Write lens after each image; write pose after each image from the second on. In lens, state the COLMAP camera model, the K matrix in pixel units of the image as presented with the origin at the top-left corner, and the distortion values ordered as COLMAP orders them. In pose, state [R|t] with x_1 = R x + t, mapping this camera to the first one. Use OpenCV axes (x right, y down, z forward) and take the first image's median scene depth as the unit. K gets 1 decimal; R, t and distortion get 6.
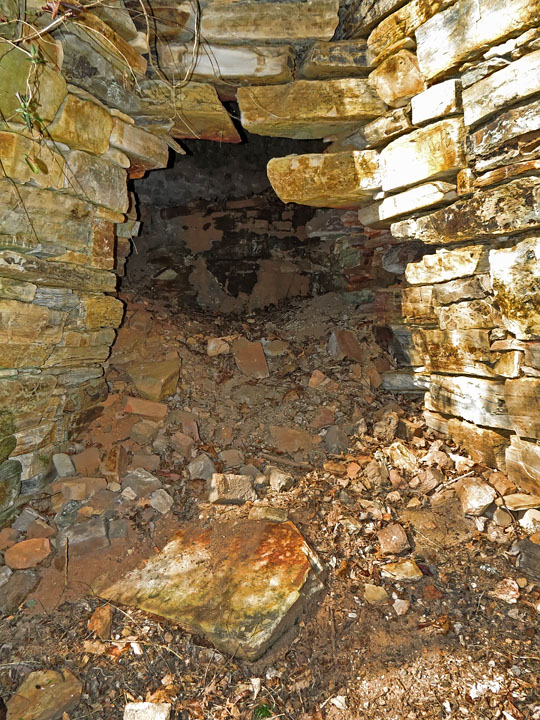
lens RADIAL K [[690.3, 0, 270.0], [0, 690.3, 360.0], [0, 0, 1]] dist [-0.001285, -0.000373]
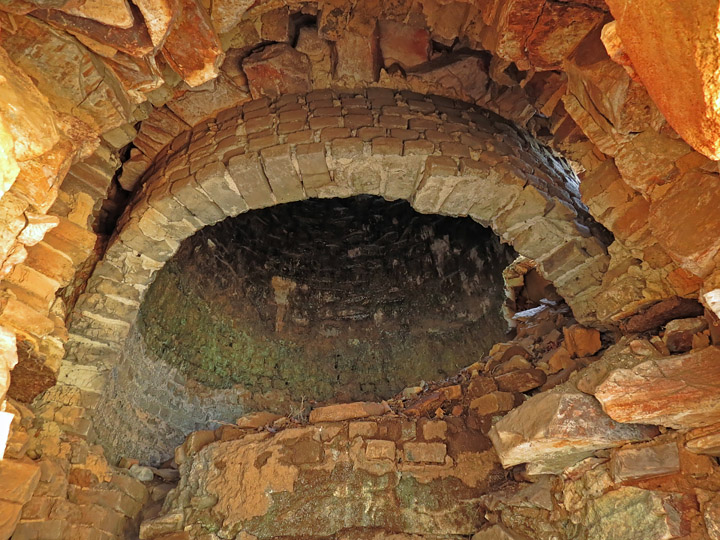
lens RADIAL K [[503.8, 0, 360.0], [0, 503.8, 270.0], [0, 0, 1]] dist [-0.030300, -0.001301]
pose [[0.997376, -0.057666, -0.043762, -0.004666], [0.020012, 0.800597, -0.598869, -0.092179], [0.069570, 0.596422, 0.799651, 0.657014]]
